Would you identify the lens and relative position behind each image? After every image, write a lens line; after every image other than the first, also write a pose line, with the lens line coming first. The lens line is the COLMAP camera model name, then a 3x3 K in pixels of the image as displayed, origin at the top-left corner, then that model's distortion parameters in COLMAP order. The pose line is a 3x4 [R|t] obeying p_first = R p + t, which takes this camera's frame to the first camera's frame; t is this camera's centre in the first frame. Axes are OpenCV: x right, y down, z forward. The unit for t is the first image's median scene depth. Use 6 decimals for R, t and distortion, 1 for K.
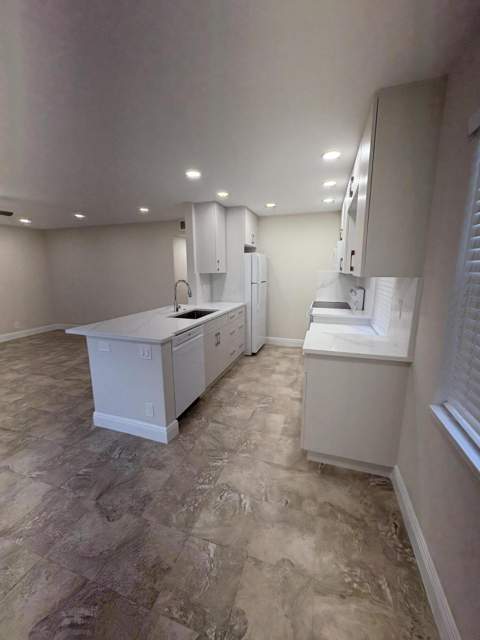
lens RADIAL K [[253.7, 0, 240.0], [0, 253.7, 319.6], [0, 0, 1]] dist [-0.000073, 0.000482]
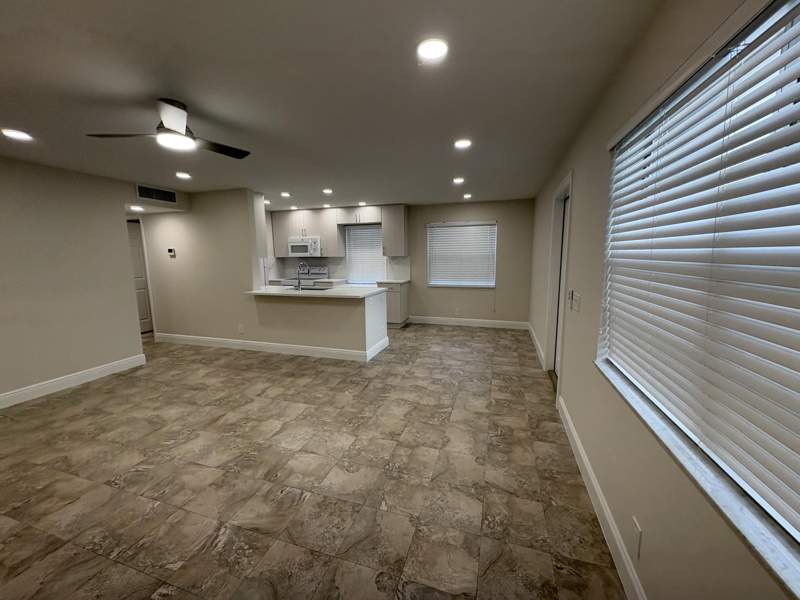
lens RADIAL K [[317.1, 0, 399.2], [0, 317.1, 300.3], [0, 0, 1]] dist [-0.000073, 0.000482]
pose [[-0.016586, -0.136647, 0.990481, -2.579025], [0.203915, 0.969335, 0.137144, -0.139868], [-0.978848, 0.204249, 0.011787, 0.828569]]
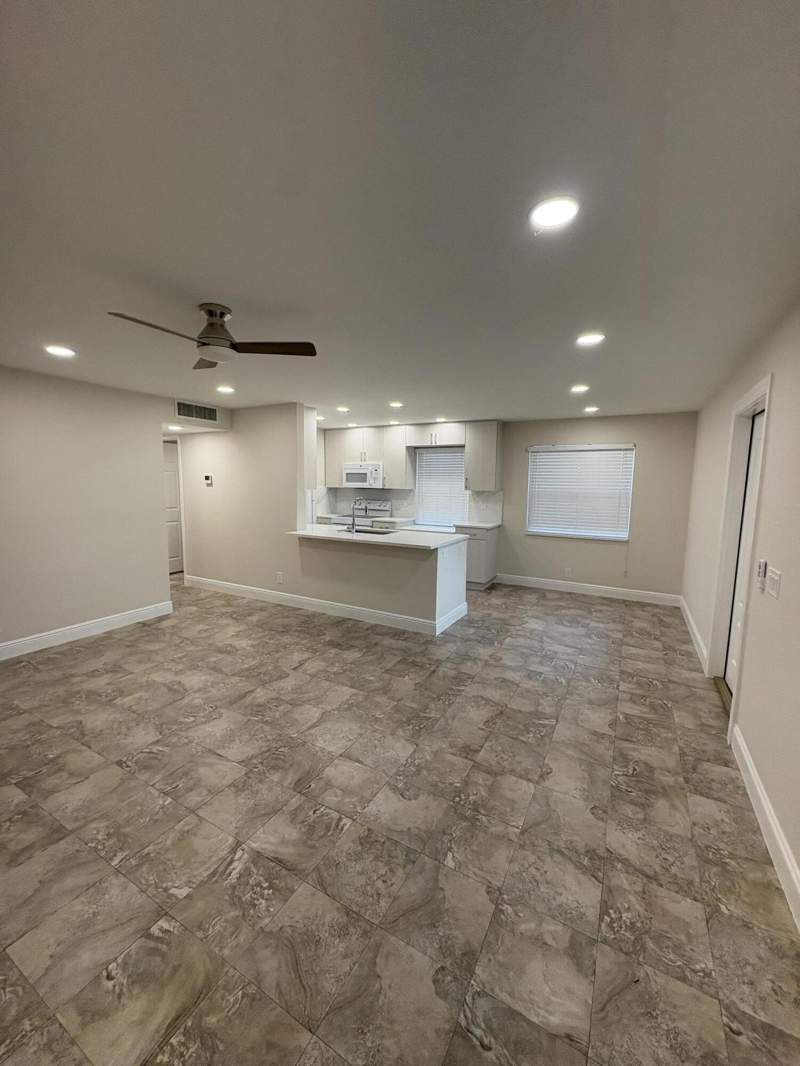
lens RADIAL K [[422.6, 0, 399.7], [0, 422.6, 532.9], [0, 0, 1]] dist [-0.000073, 0.000482]
pose [[0.182891, -0.109636, 0.977001, -2.537212], [0.175525, 0.981437, 0.077276, -0.178692], [-0.967338, 0.157355, 0.198739, 0.828347]]
